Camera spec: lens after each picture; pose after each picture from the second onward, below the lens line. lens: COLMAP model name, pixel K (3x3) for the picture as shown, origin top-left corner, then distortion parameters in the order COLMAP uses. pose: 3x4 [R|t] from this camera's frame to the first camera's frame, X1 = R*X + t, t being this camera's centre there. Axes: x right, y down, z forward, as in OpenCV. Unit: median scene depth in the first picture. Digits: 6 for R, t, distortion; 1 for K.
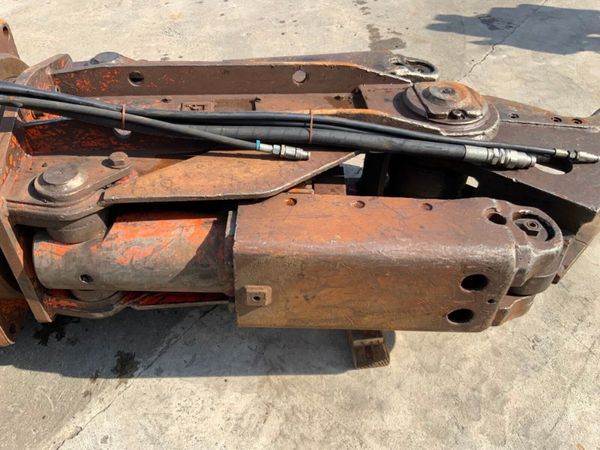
lens RADIAL K [[496.0, 0, 300.0], [0, 496.0, 225.0], [0, 0, 1]] dist [0.092850, -0.184863]
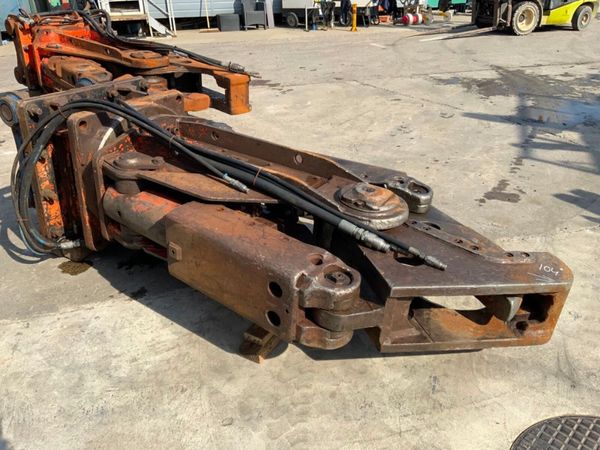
lens RADIAL K [[496.0, 0, 300.0], [0, 496.0, 225.0], [0, 0, 1]] dist [0.092850, -0.184863]
pose [[0.796968, 0.302409, -0.522868, 0.926564], [-0.431379, 0.890883, -0.142262, 0.102639], [0.422793, 0.338933, 0.840459, -0.214434]]
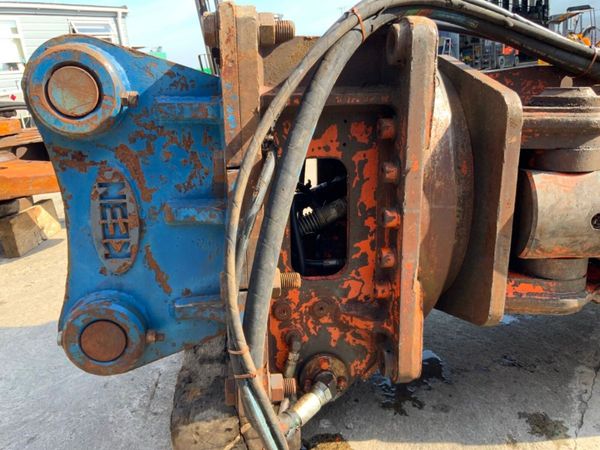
lens RADIAL K [[496.0, 0, 300.0], [0, 496.0, 225.0], [0, 0, 1]] dist [0.092850, -0.184863]
pose [[0.998394, -0.056144, -0.007600, -0.752752], [0.046542, 0.889240, -0.455067, 0.374305], [0.032307, 0.453982, 0.890425, 0.277474]]
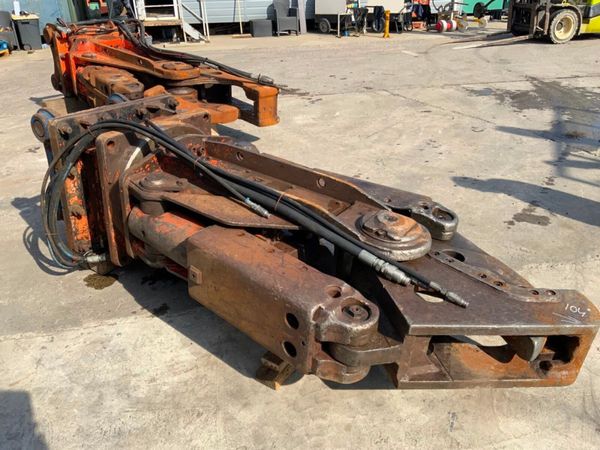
lens RADIAL K [[496.0, 0, 300.0], [0, 496.0, 225.0], [0, 0, 1]] dist [0.092850, -0.184863]
pose [[0.758099, 0.321868, -0.567174, 0.916388], [-0.463262, 0.877924, -0.120990, 0.029036], [0.458993, 0.354473, 0.814662, -0.224581]]
